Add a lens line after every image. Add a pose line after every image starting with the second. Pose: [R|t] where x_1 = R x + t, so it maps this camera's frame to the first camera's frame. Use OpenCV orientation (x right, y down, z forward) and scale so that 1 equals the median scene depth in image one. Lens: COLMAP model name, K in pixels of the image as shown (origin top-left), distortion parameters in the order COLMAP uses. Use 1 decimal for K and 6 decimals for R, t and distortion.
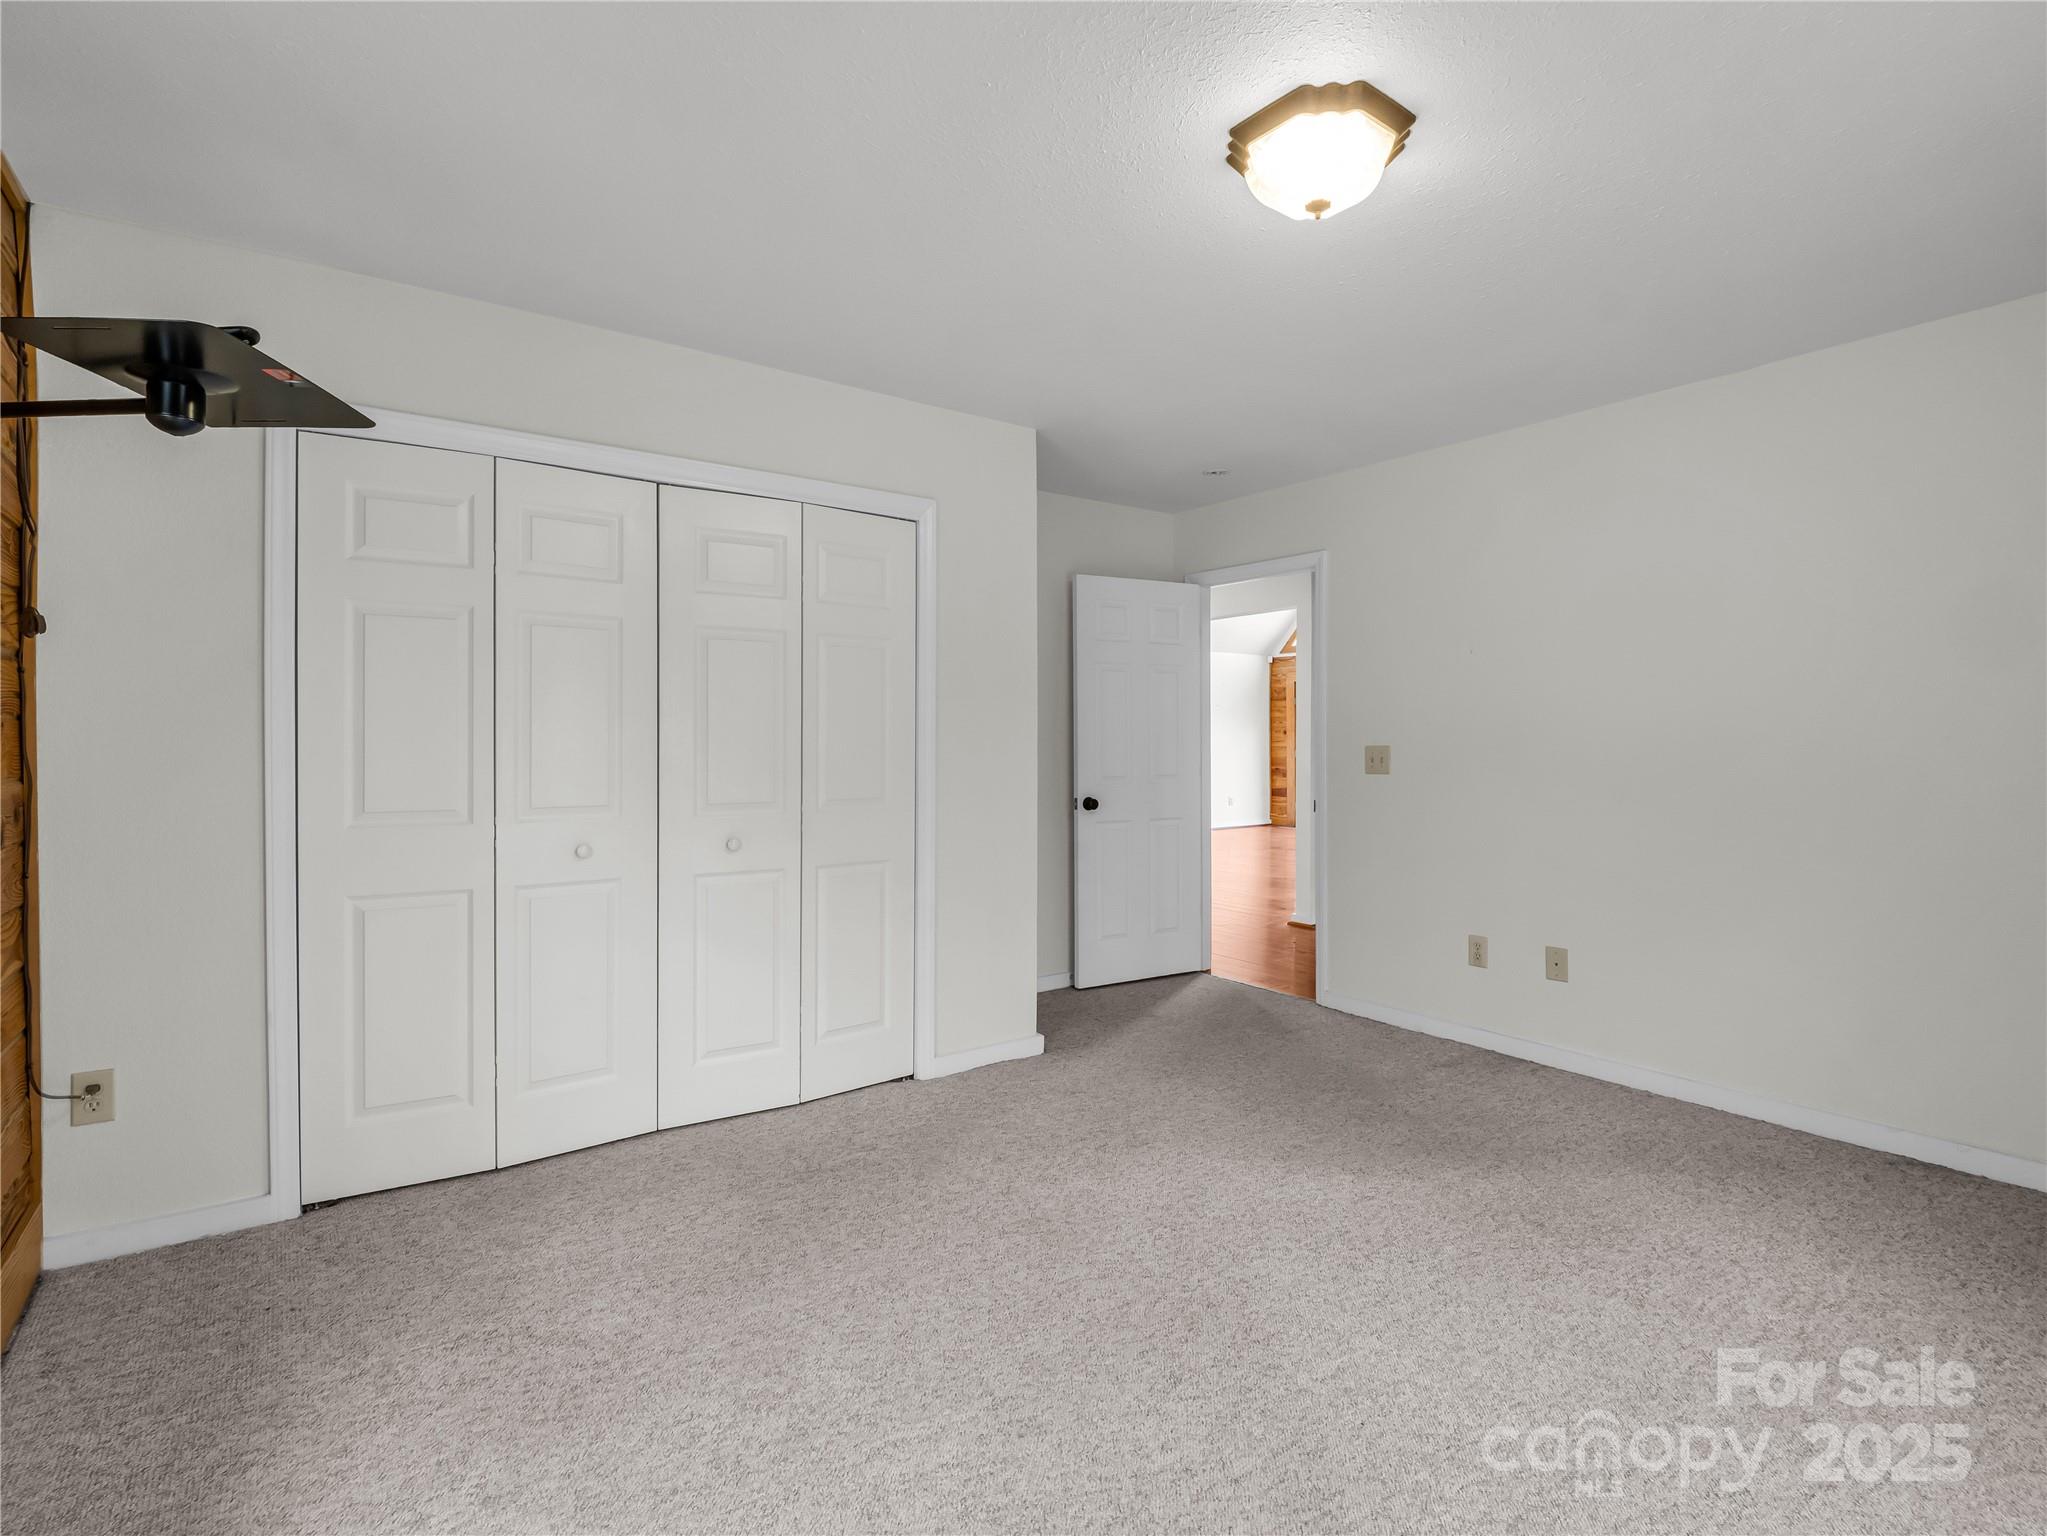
lens RADIAL K [[1019.0, 0, 1020.1], [0, 1019.0, 752.2], [0, 0, 1]] dist [-0.006635, -0.003526]
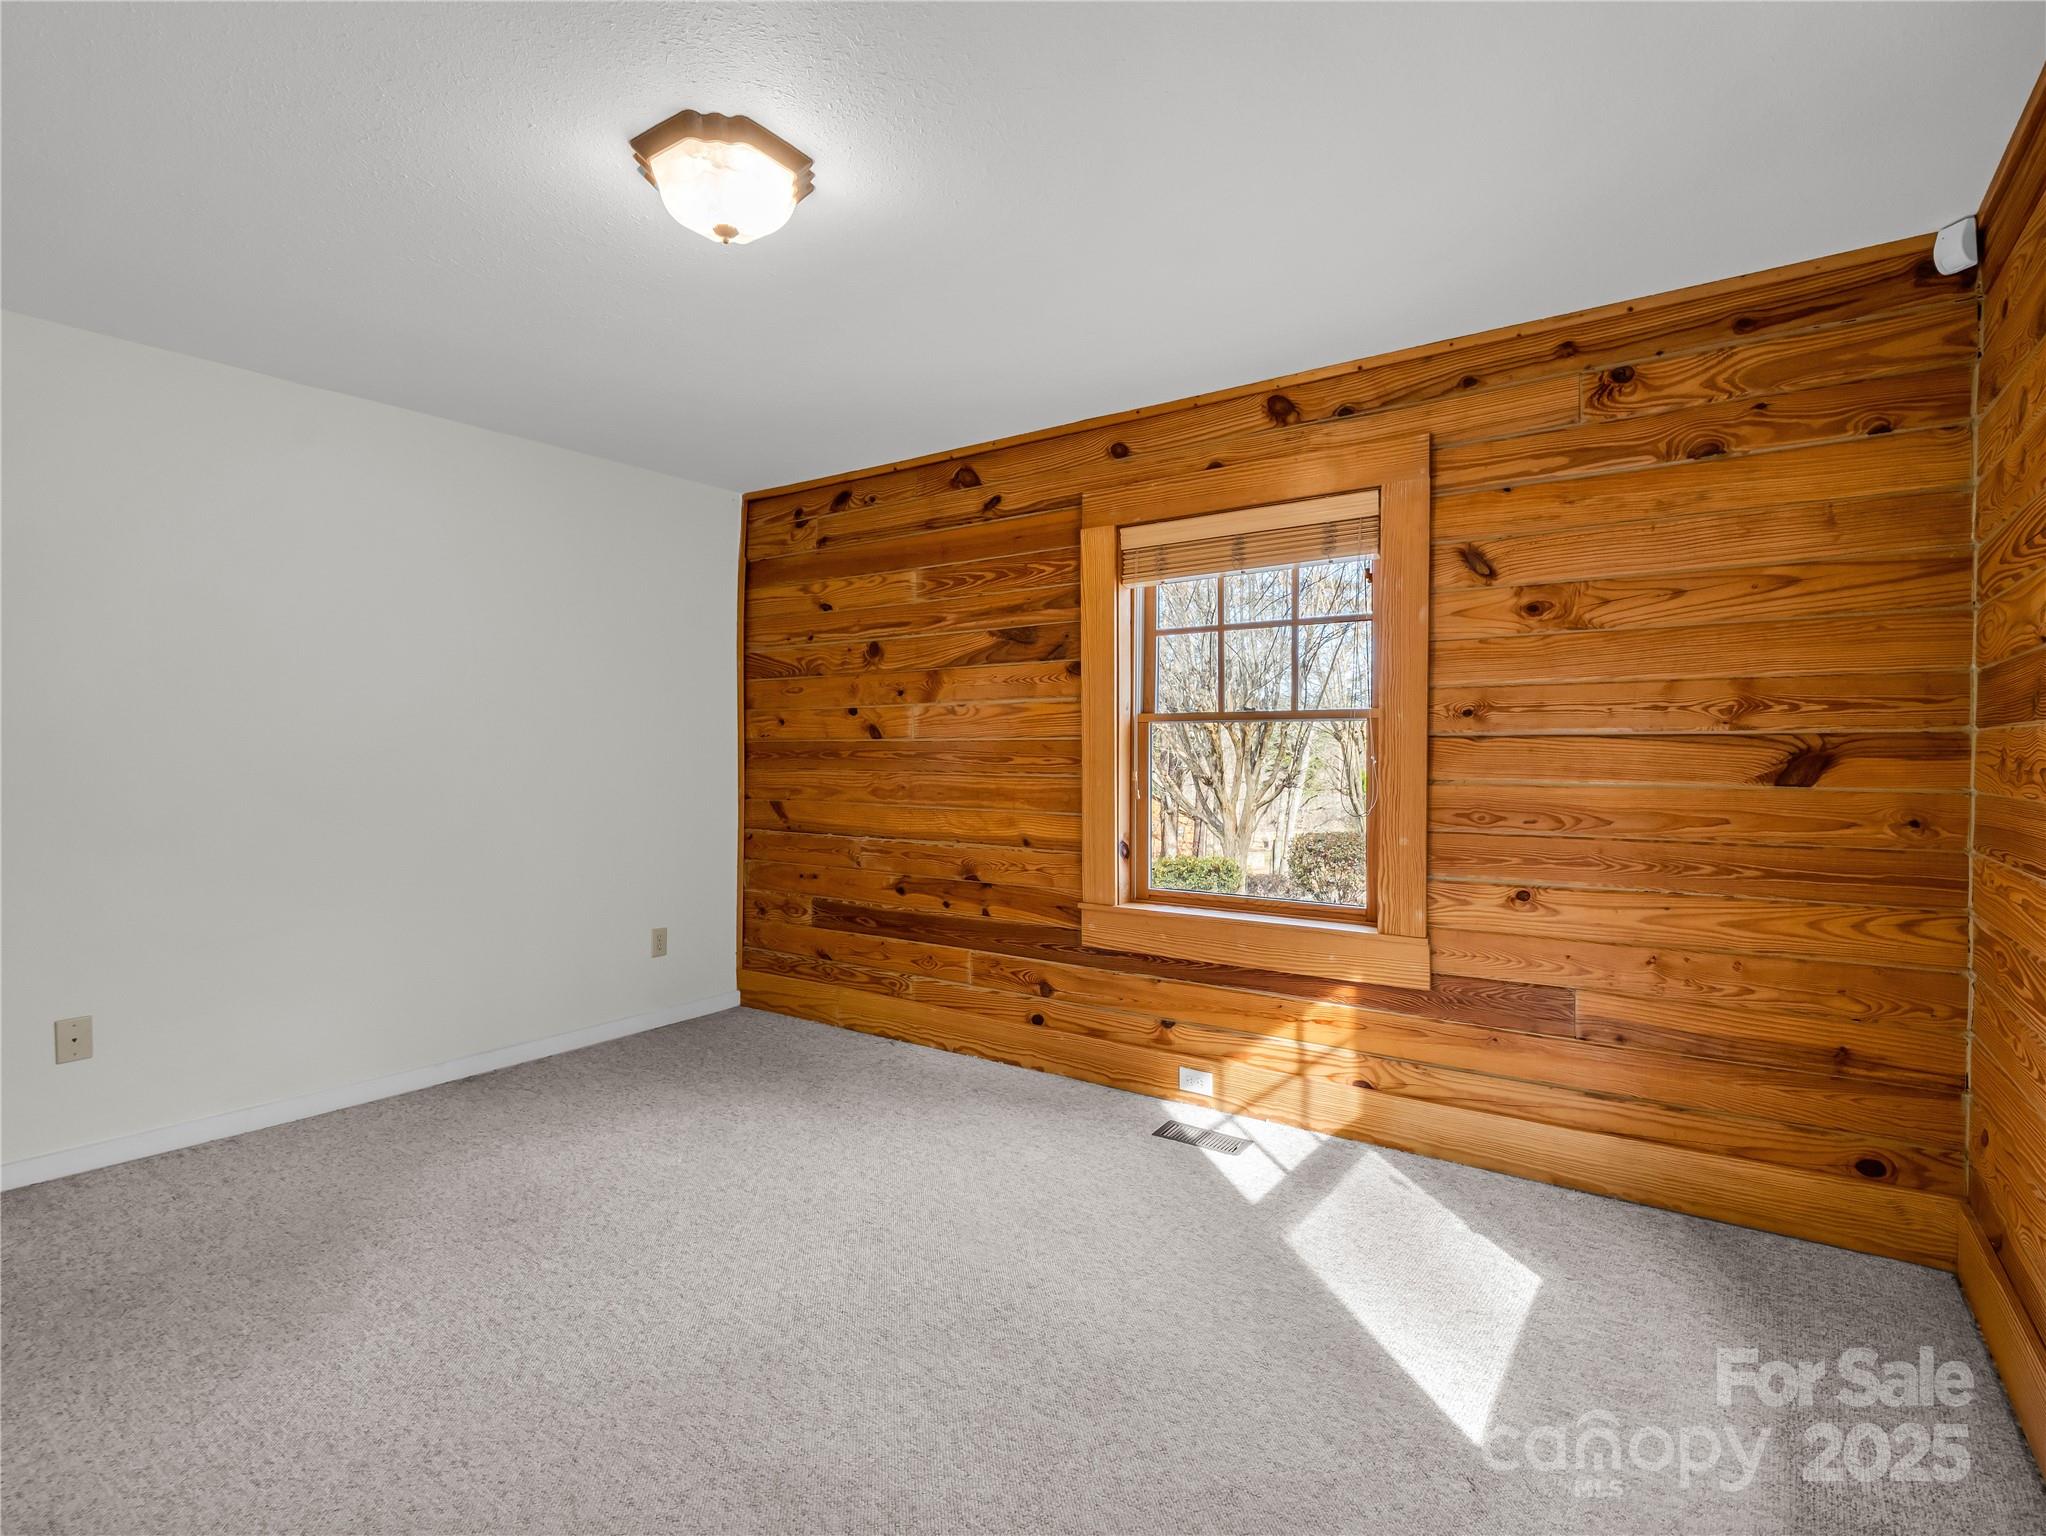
lens RADIAL K [[1018.5, 0, 1017.4], [0, 1018.5, 752.1], [0, 0, 1]] dist [-0.006635, -0.003526]
pose [[-0.321967, -0.000879, 0.946751, -0.574140], [0.004228, 0.999988, 0.002366, -0.011318], [-0.946742, 0.004765, -0.321959, 0.764583]]
